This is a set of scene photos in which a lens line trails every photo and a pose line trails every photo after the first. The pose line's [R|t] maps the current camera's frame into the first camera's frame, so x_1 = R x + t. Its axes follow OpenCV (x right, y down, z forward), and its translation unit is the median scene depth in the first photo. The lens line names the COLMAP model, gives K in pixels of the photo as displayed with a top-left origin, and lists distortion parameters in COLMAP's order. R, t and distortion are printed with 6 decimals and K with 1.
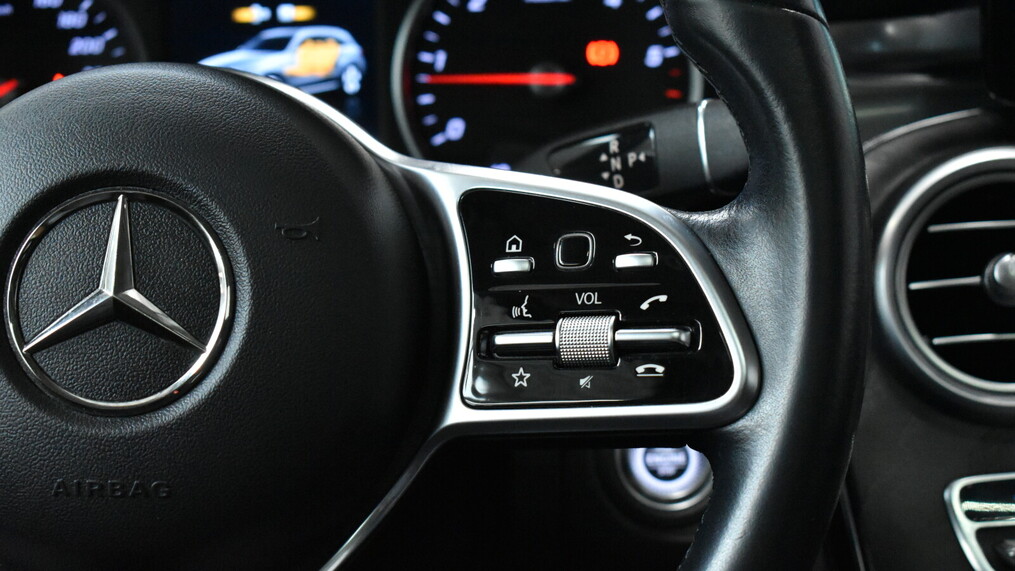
lens RADIAL K [[2167.2, 0, 505.4], [0, 2167.2, 279.0], [0, 0, 1]] dist [-0.014070, 0.000000]
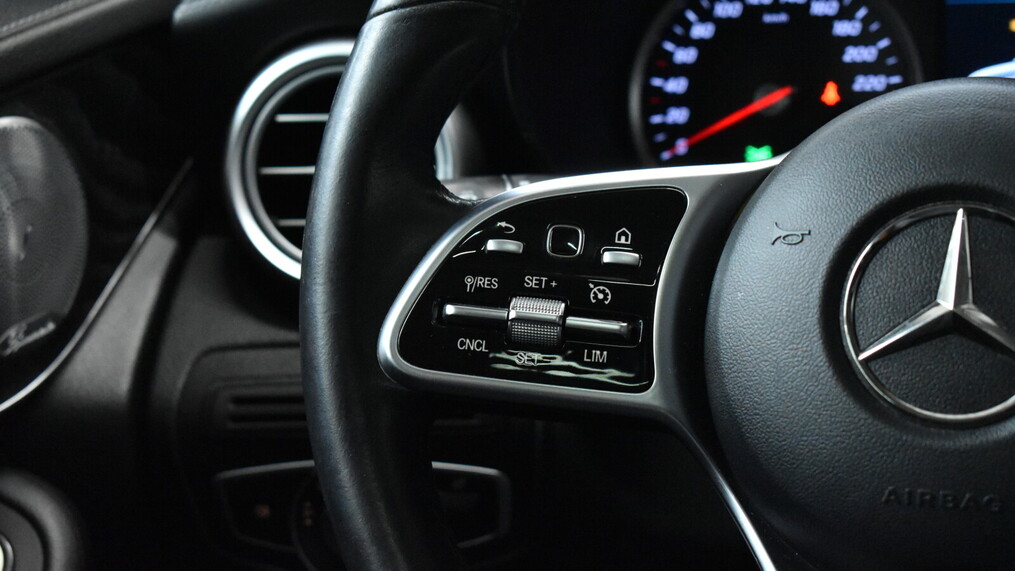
lens RADIAL K [[2167.2, 0, 497.9], [0, 2167.2, 288.2], [0, 0, 1]] dist [-0.014070, 0.000000]
pose [[0.958591, 0.042867, -0.281541, -0.094419], [-0.041271, 0.999081, 0.011601, -0.004644], [0.281780, 0.000499, 0.959479, -0.026188]]
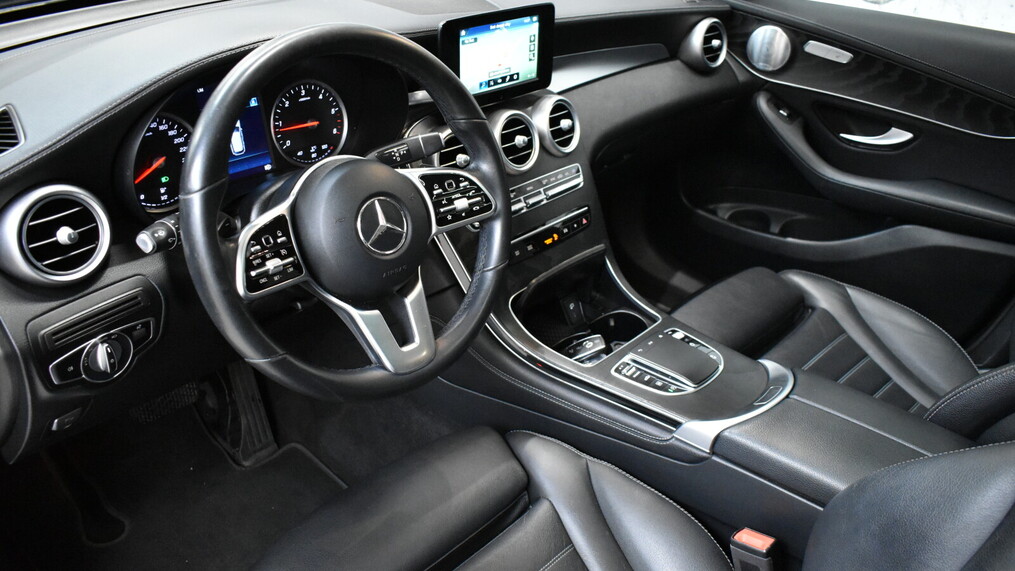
lens RADIAL K [[783.5, 0, 498.4], [0, 783.5, 287.7], [0, 0, 1]] dist [-0.034861, 0.004360]
pose [[0.675907, -0.321736, 0.663051, -0.971363], [0.119474, 0.935611, 0.332202, -0.319107], [-0.727239, -0.145320, 0.670825, -0.119214]]
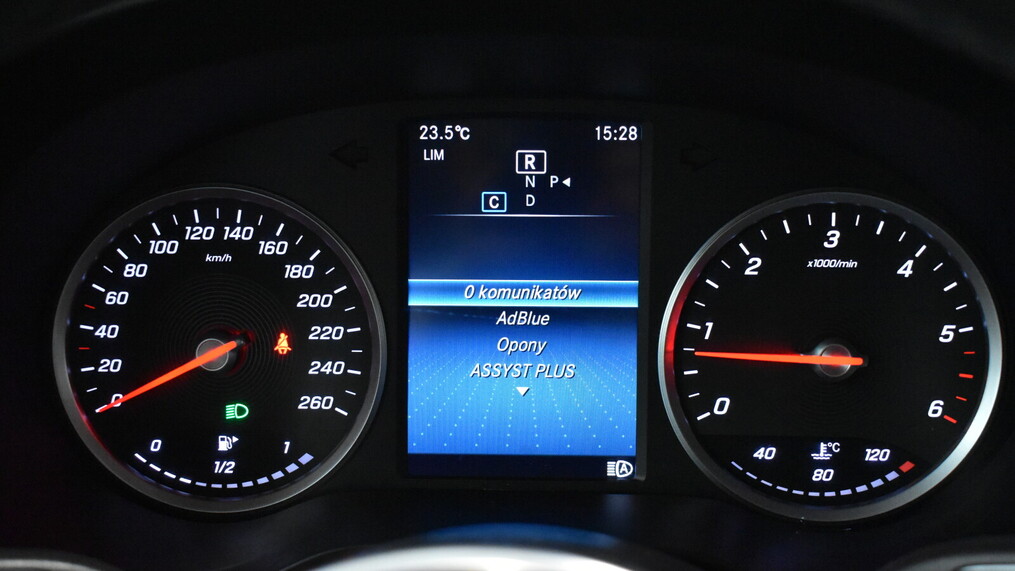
lens RADIAL K [[1302.0, 0, 503.6], [0, 1302.0, 282.9], [0, 0, 1]] dist [-0.064899, 0.000000]
pose [[0.999439, 0.031201, -0.012140, -0.155589], [-0.030344, 0.997401, 0.065345, -0.218608], [0.014147, -0.064940, 0.997789, 0.664218]]
